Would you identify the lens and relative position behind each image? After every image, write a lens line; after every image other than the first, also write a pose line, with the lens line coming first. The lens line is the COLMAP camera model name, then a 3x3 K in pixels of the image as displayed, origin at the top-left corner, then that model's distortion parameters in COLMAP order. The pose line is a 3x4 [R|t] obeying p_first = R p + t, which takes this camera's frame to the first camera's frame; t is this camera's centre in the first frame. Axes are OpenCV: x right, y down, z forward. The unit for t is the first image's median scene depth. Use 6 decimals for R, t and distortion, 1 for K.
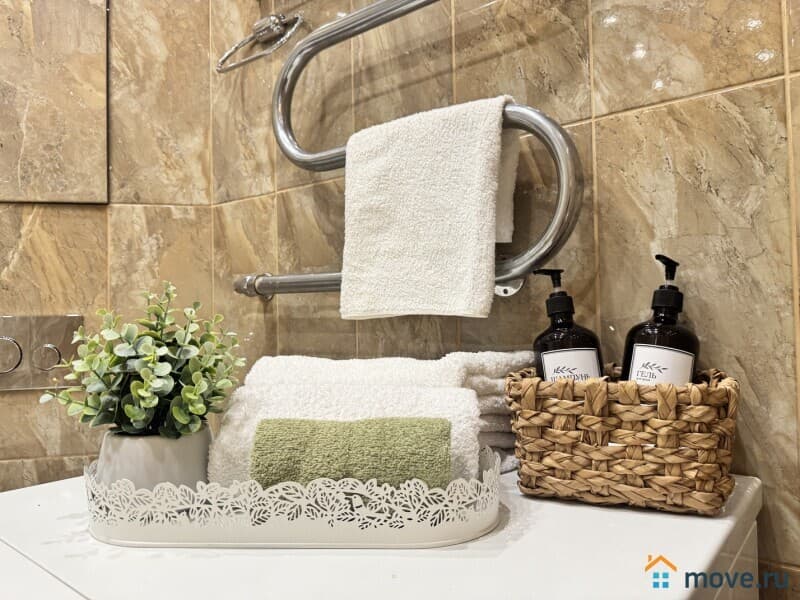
lens RADIAL K [[572.8, 0, 395.5], [0, 572.8, 298.3], [0, 0, 1]] dist [0.037164, -0.038883]
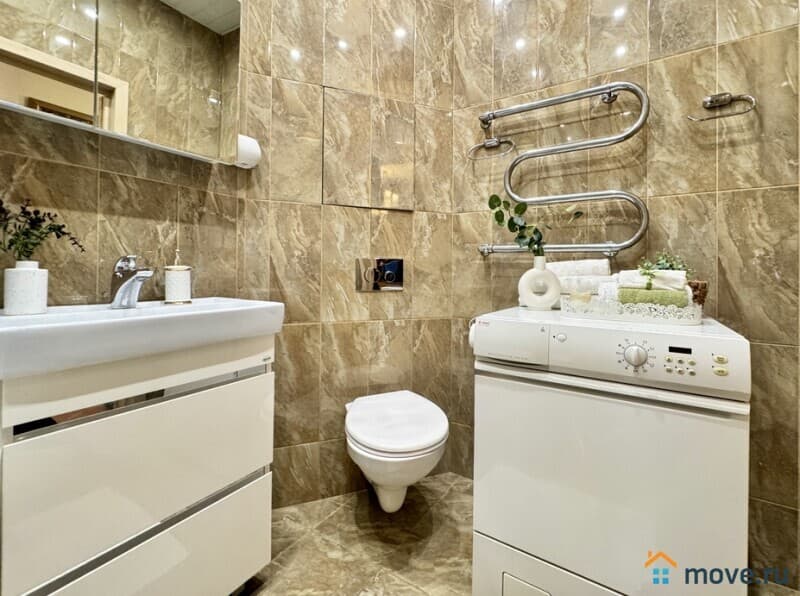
lens RADIAL K [[344.5, 0, 422.1], [0, 344.5, 270.0], [0, 0, 1]] dist [0.001498, 0.000373]
pose [[0.988336, 0.028798, 0.149544, -0.758602], [-0.032919, 0.999141, 0.025157, 0.040565], [-0.148692, -0.029786, 0.988435, -0.426257]]
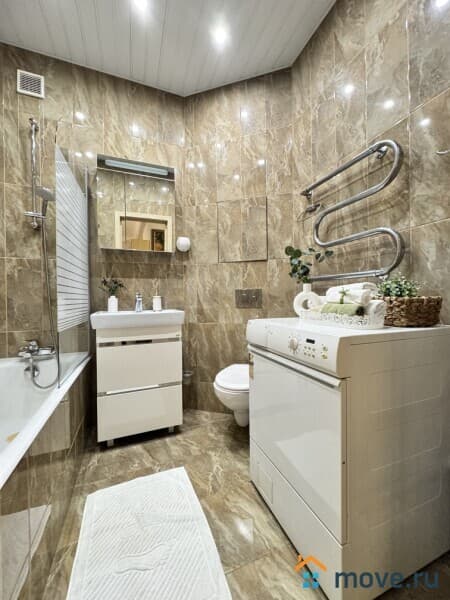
lens RADIAL K [[239.5, 0, 224.8], [0, 239.5, 299.2], [0, 0, 1]] dist [0.002265, -0.000144]
pose [[0.867024, 0.007726, -0.498206, 0.064320], [0.013543, 0.999145, 0.039063, 0.037231], [0.498082, -0.040616, 0.866178, -0.616720]]
